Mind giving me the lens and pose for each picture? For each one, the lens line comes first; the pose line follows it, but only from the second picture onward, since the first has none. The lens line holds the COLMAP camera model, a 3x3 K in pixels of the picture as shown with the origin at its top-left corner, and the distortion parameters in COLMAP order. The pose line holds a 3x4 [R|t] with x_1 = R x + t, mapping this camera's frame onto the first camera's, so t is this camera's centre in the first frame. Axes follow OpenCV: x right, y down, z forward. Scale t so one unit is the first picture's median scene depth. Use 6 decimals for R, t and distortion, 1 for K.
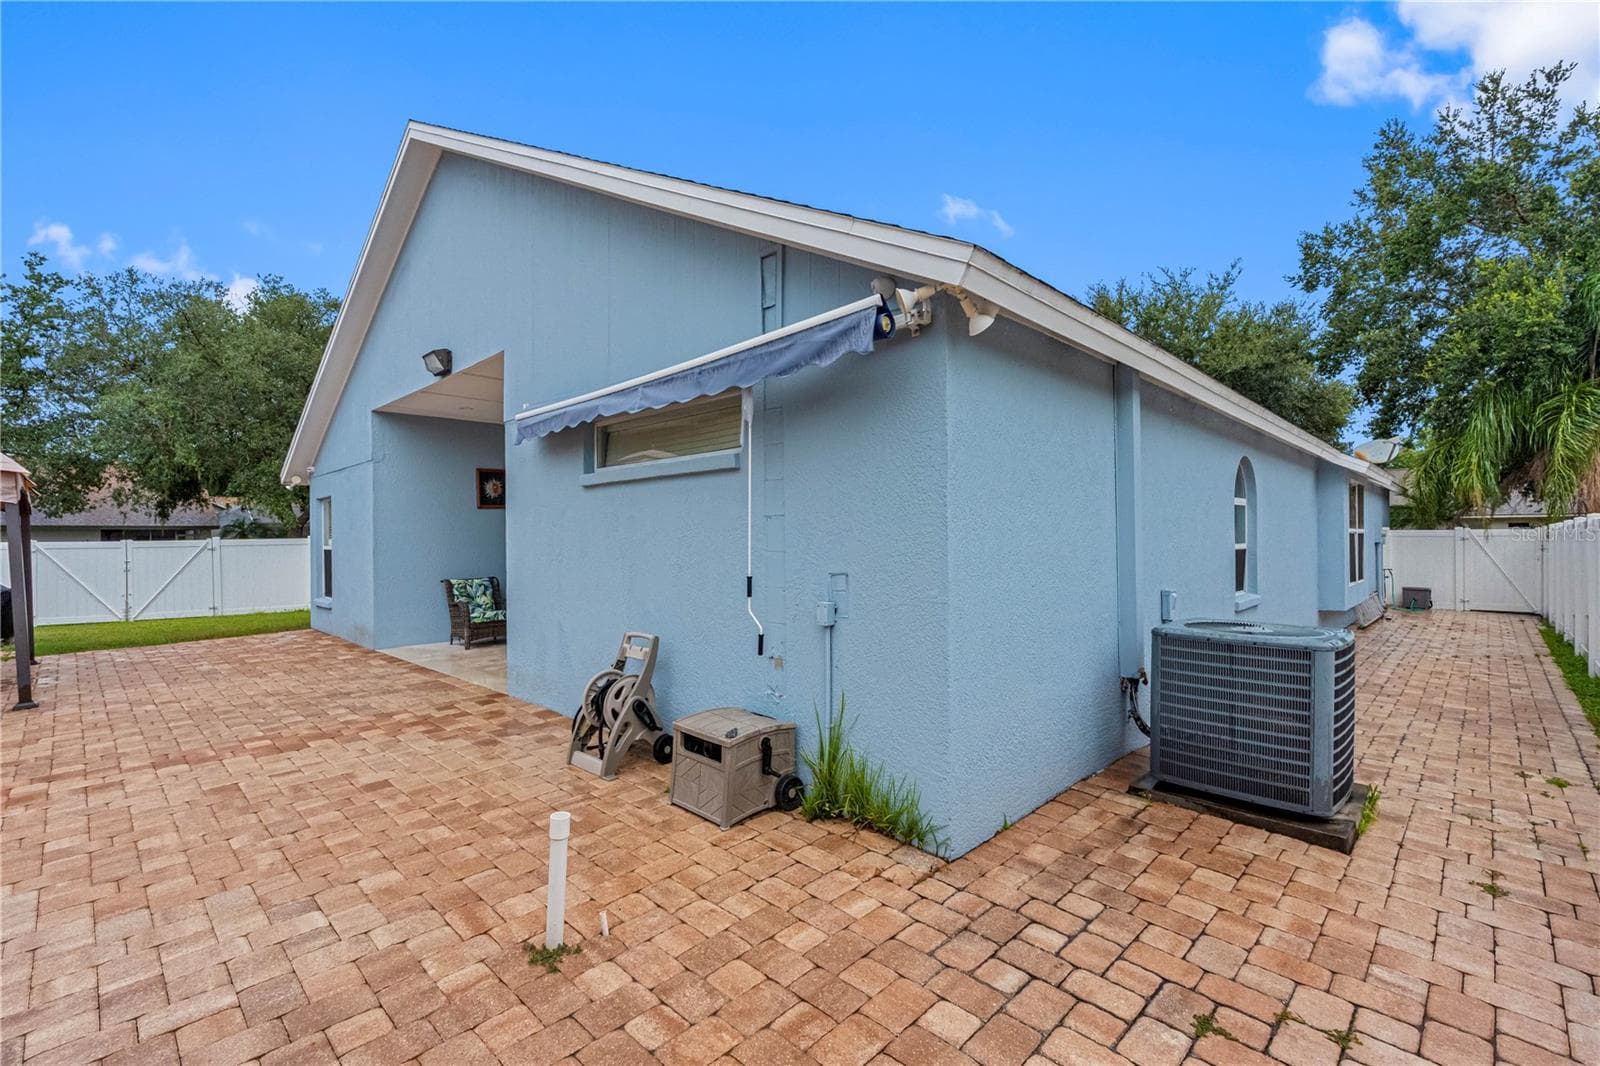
lens RADIAL K [[710.1, 0, 798.5], [0, 710.1, 535.8], [0, 0, 1]] dist [-0.001317, -0.000672]
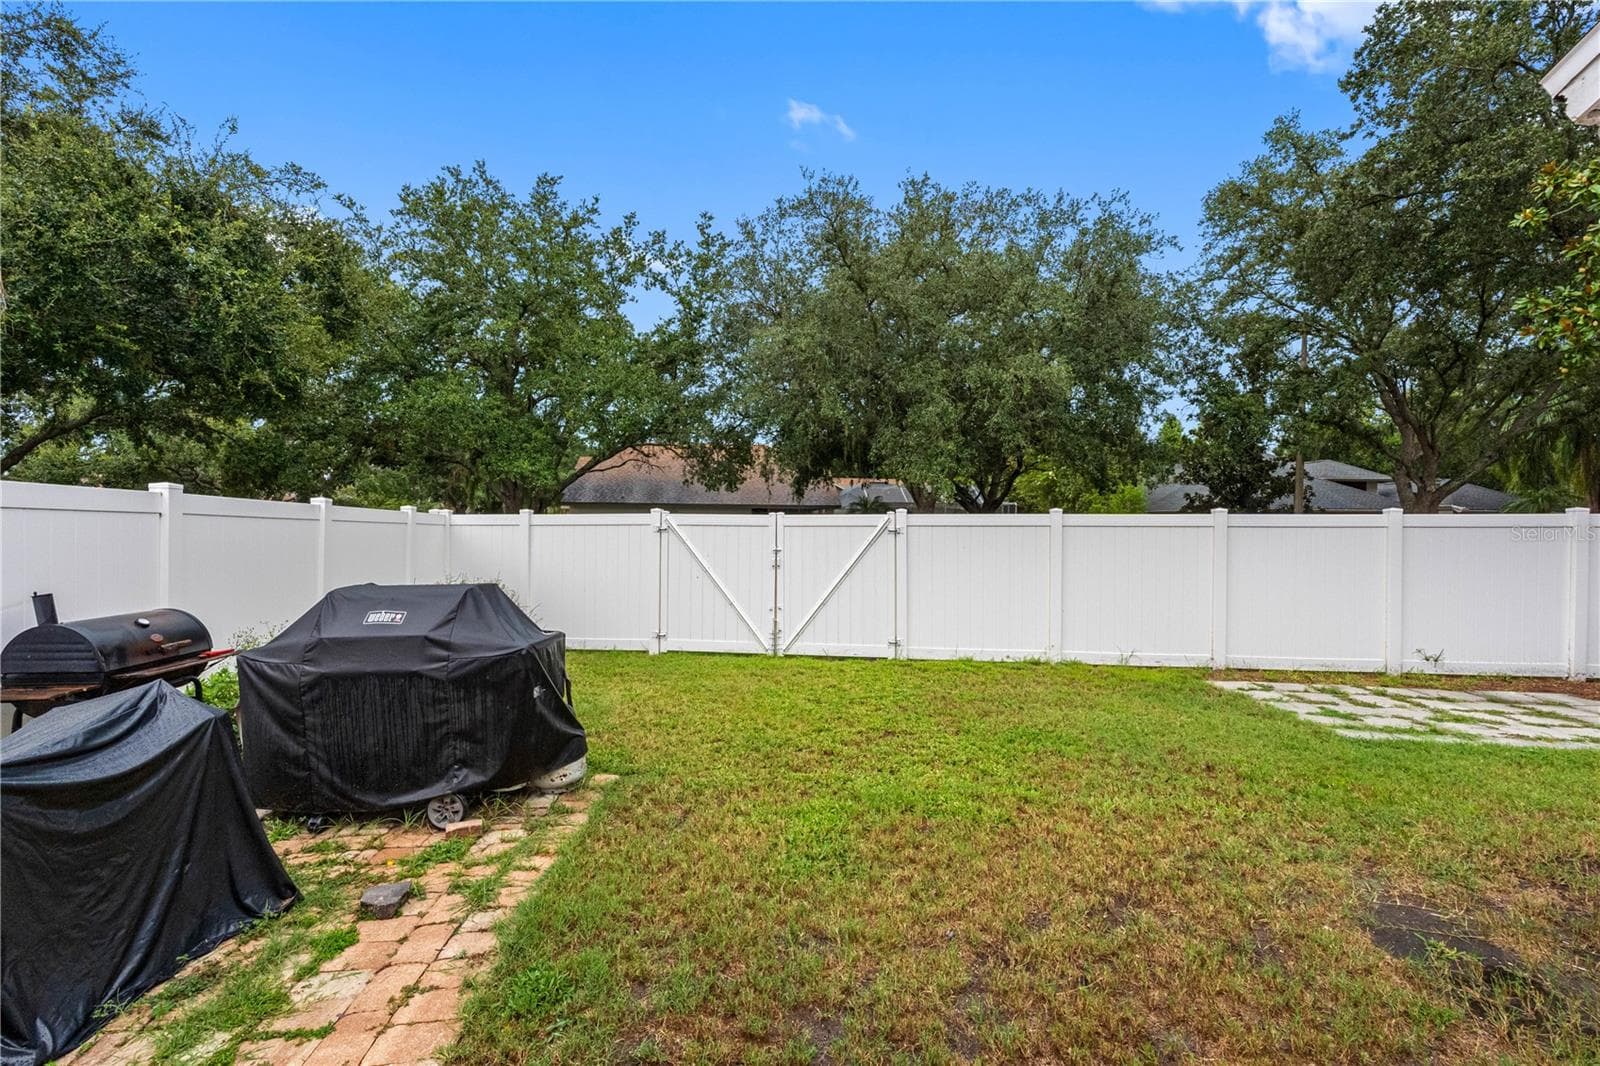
lens RADIAL K [[710.1, 0, 798.5], [0, 710.1, 535.8], [0, 0, 1]] dist [-0.001317, -0.000672]
pose [[0.753877, 0.027859, -0.656425, -0.545414], [-0.014798, 0.999567, 0.025428, 0.009697], [0.656849, -0.009456, 0.753963, 0.566308]]
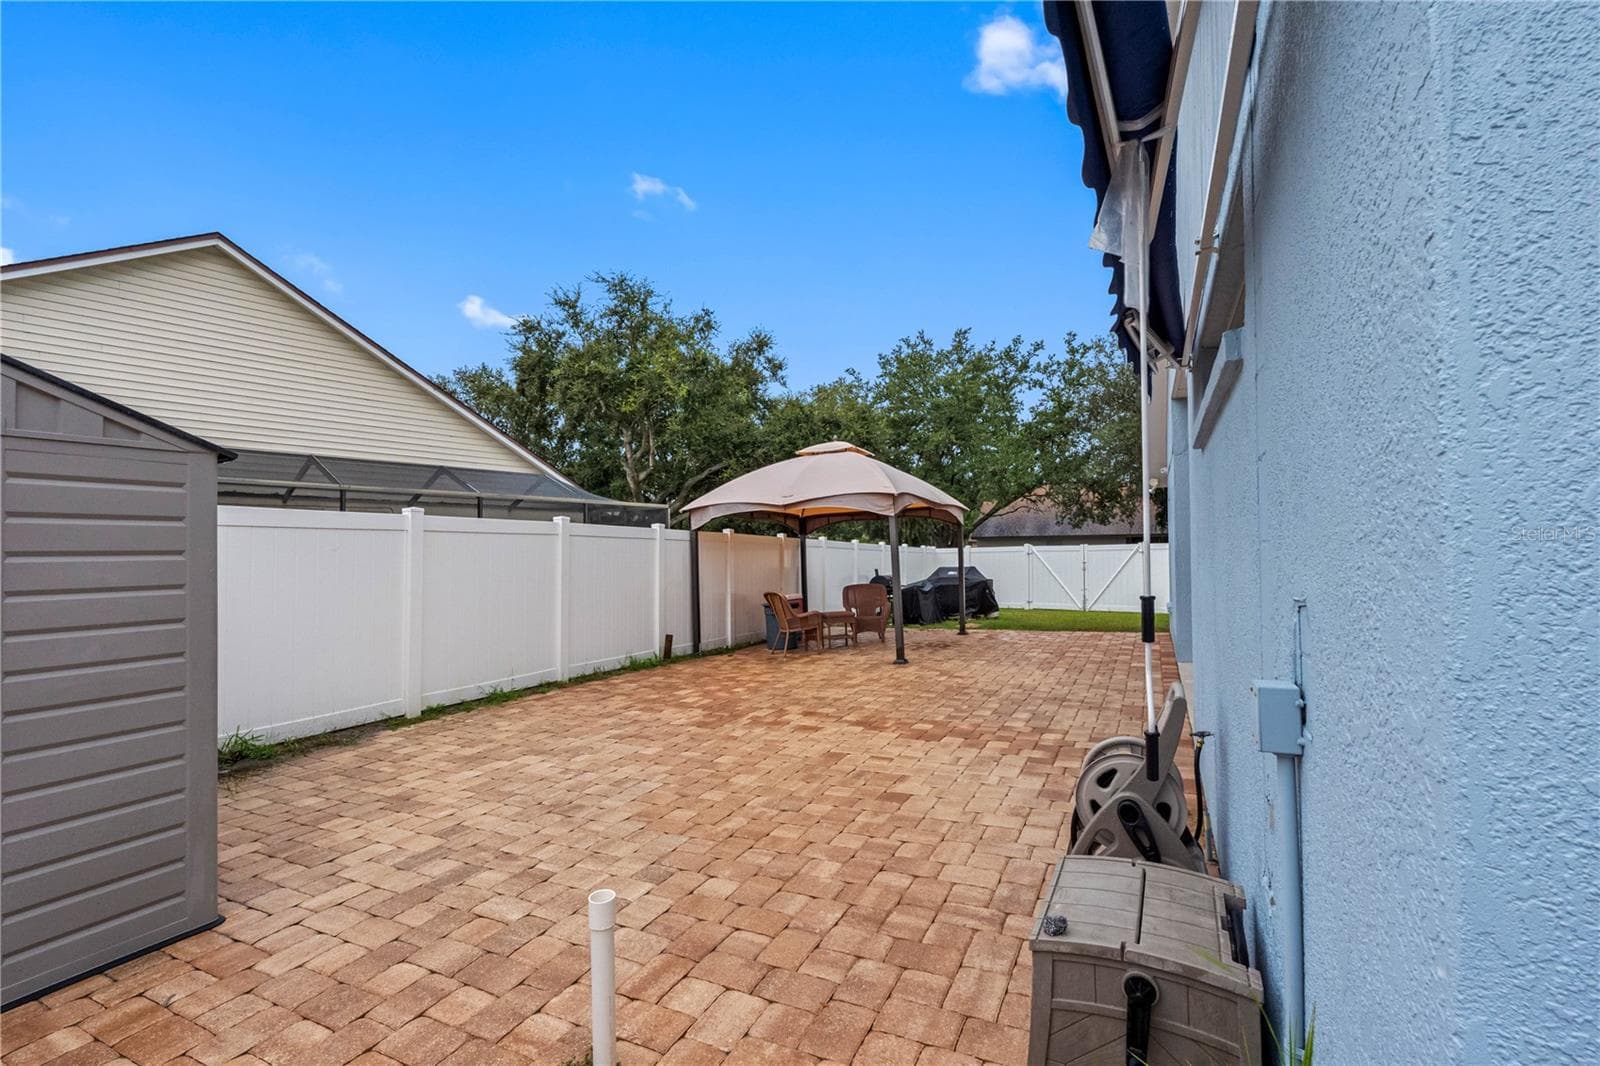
lens RADIAL K [[710.1, 0, 798.5], [0, 710.1, 535.8], [0, 0, 1]] dist [-0.001317, -0.000672]
pose [[0.299744, -0.019794, -0.953814, 0.070401], [0.011110, 0.999789, -0.017257, 0.006342], [0.953955, -0.005424, 0.299900, 0.160250]]
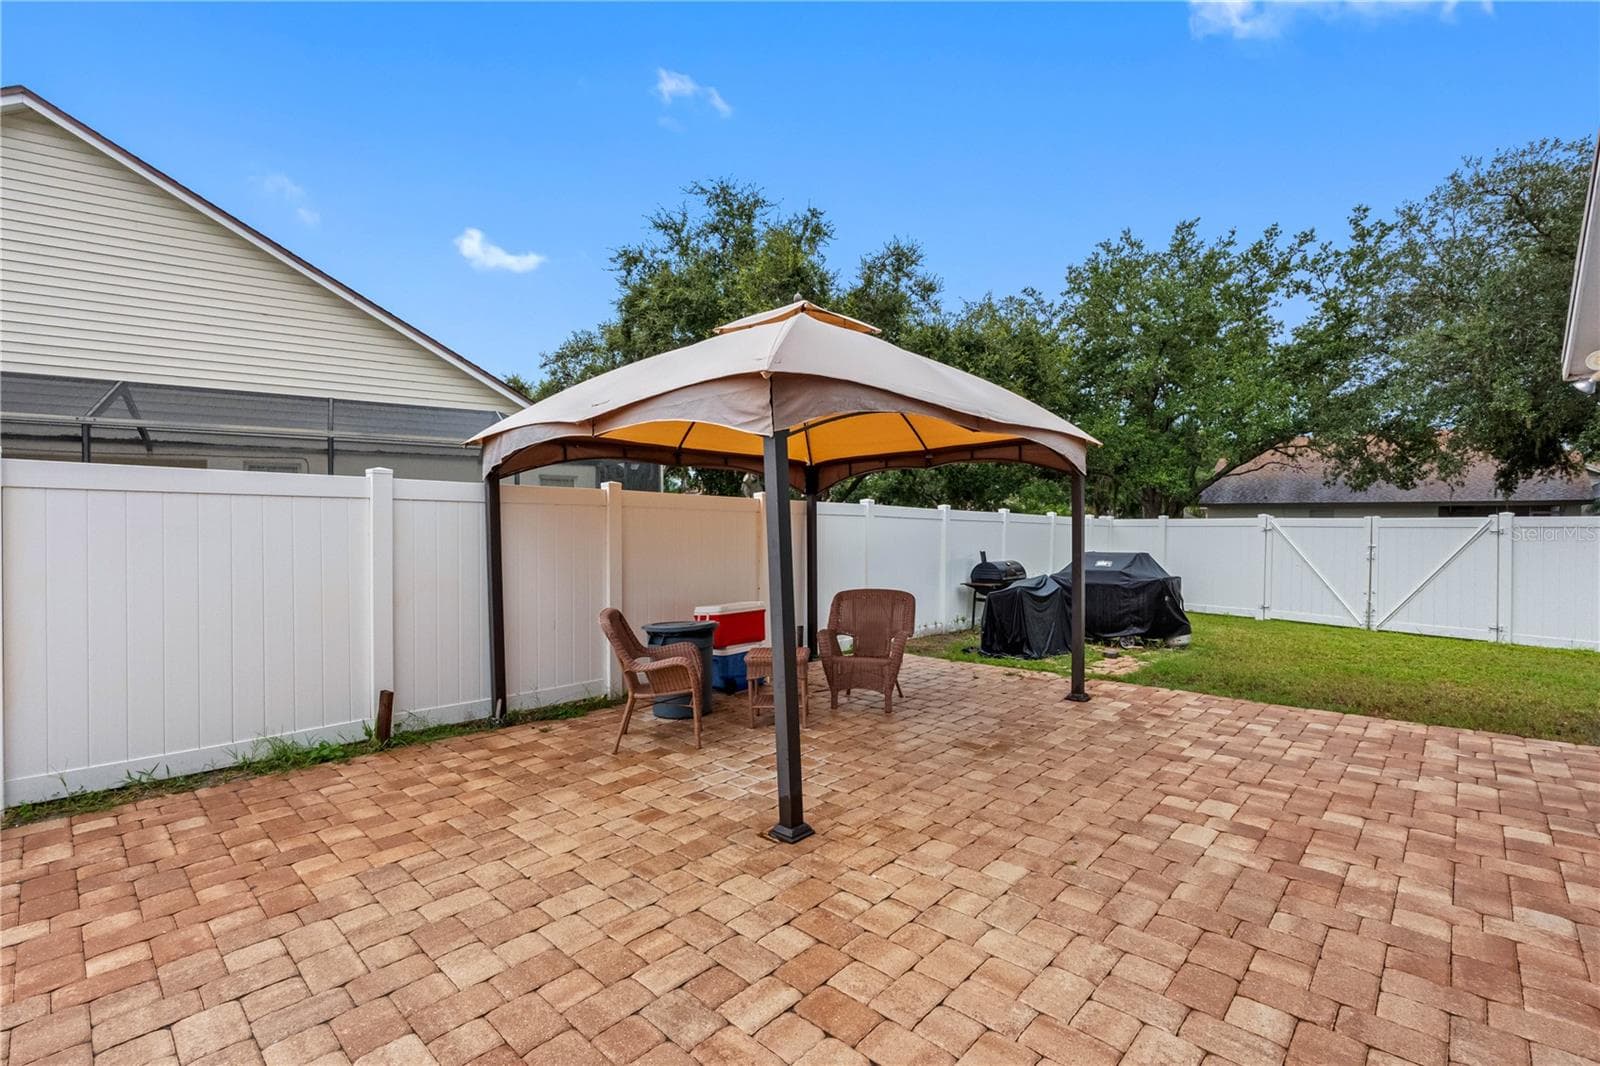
lens RADIAL K [[710.0, 0, 800.0], [0, 710.0, 533.0], [0, 0, 1]] dist [-0.001587, 0.000137]
pose [[0.013885, 0.028943, -0.999485, -0.231845], [-0.001485, 0.999580, 0.028925, 0.002774], [0.999902, 0.001083, 0.013923, 0.401002]]
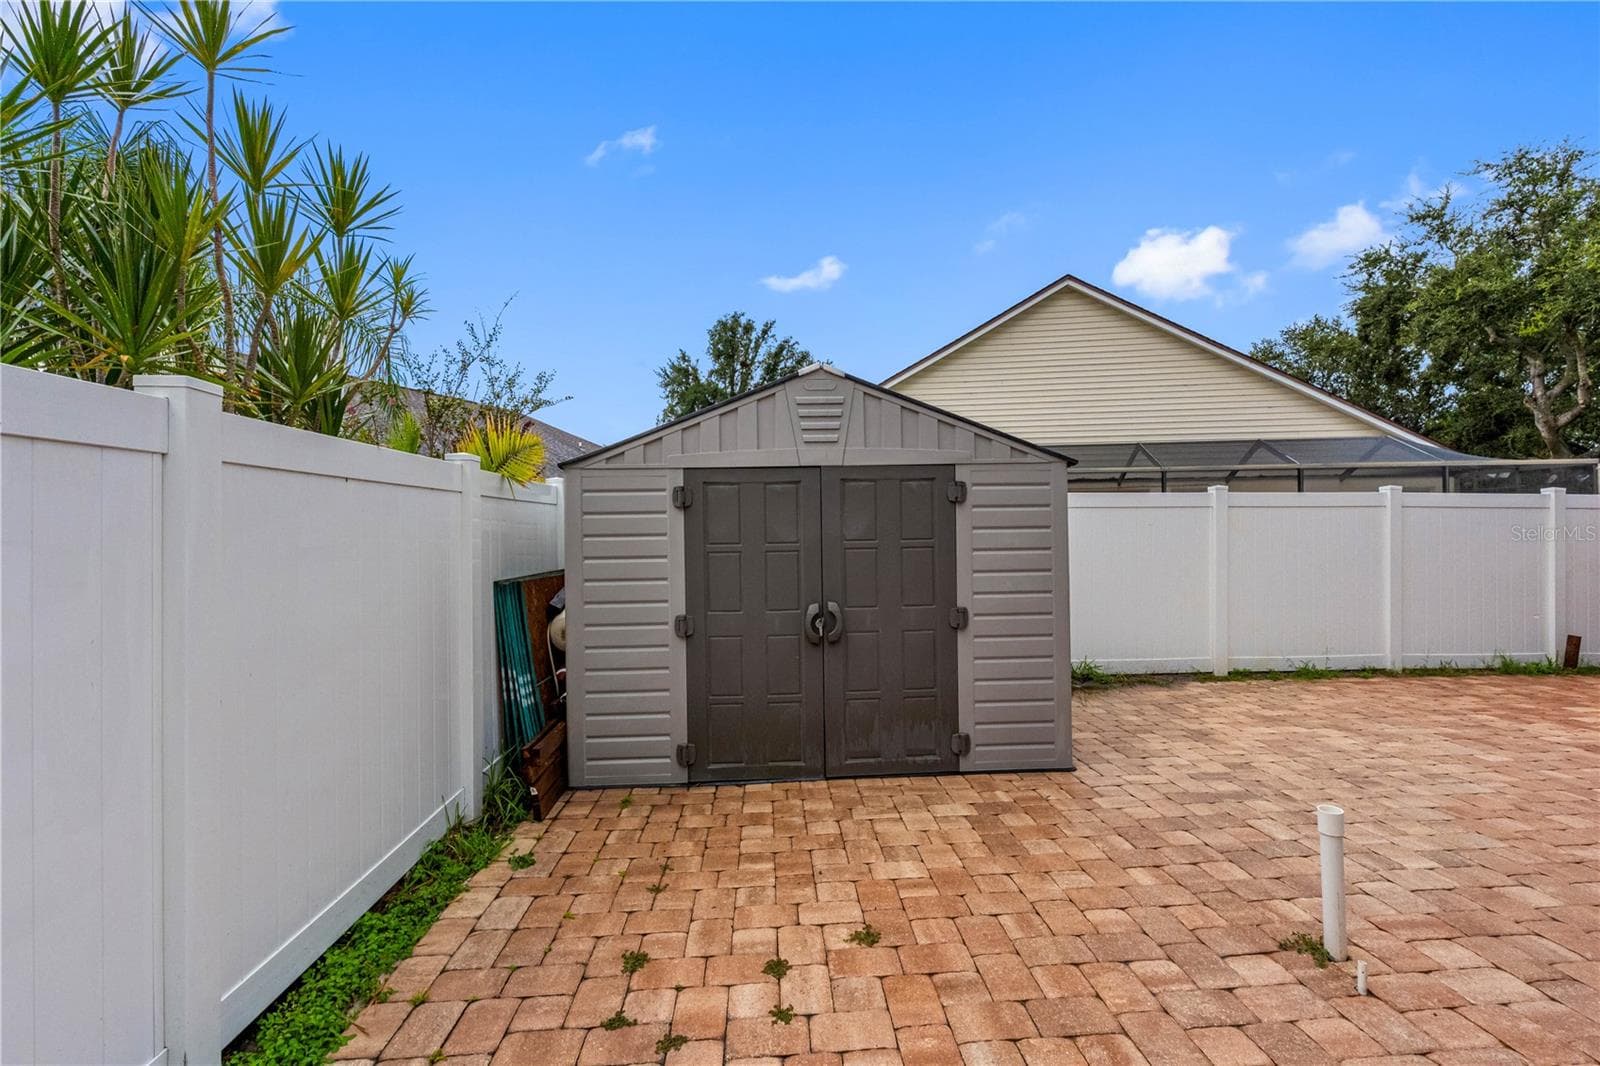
lens RADIAL K [[719.2, 0, 800.6], [0, 719.2, 526.6], [0, 0, 1]] dist [-0.002460, -0.000460]
pose [[-0.679224, 0.003005, -0.733925, 0.126060], [0.013956, 0.999864, -0.008822, 0.006749], [0.733799, -0.016235, -0.679173, 0.185347]]
